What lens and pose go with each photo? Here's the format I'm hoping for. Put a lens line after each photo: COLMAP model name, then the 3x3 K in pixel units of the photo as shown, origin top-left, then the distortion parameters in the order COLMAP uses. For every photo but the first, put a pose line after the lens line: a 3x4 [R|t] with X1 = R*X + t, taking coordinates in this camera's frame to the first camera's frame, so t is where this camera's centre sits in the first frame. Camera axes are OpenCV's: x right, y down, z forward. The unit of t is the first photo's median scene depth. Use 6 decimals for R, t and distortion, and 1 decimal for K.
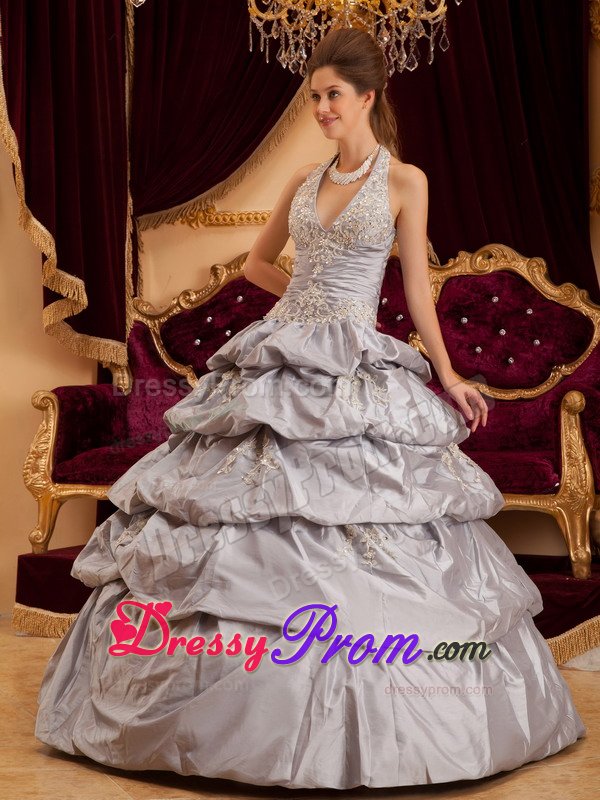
lens RADIAL K [[1765.9, 0, 300.0], [0, 1765.9, 400.0], [0, 0, 1]] dist [0.132877, -0.095668]
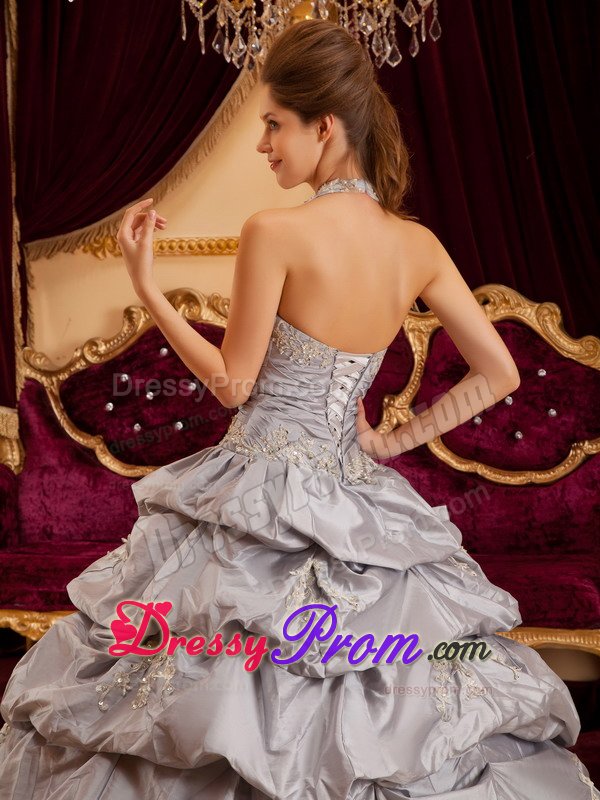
lens RADIAL K [[1828.0, 0, 300.0], [0, 1828.0, 400.0], [0, 0, 1]] dist [0.243798, -0.386794]
pose [[0.996071, -0.014879, 0.087305, -0.044544], [0.012786, 0.999619, 0.024480, -0.054372], [-0.087636, -0.023268, 0.995881, 0.181446]]
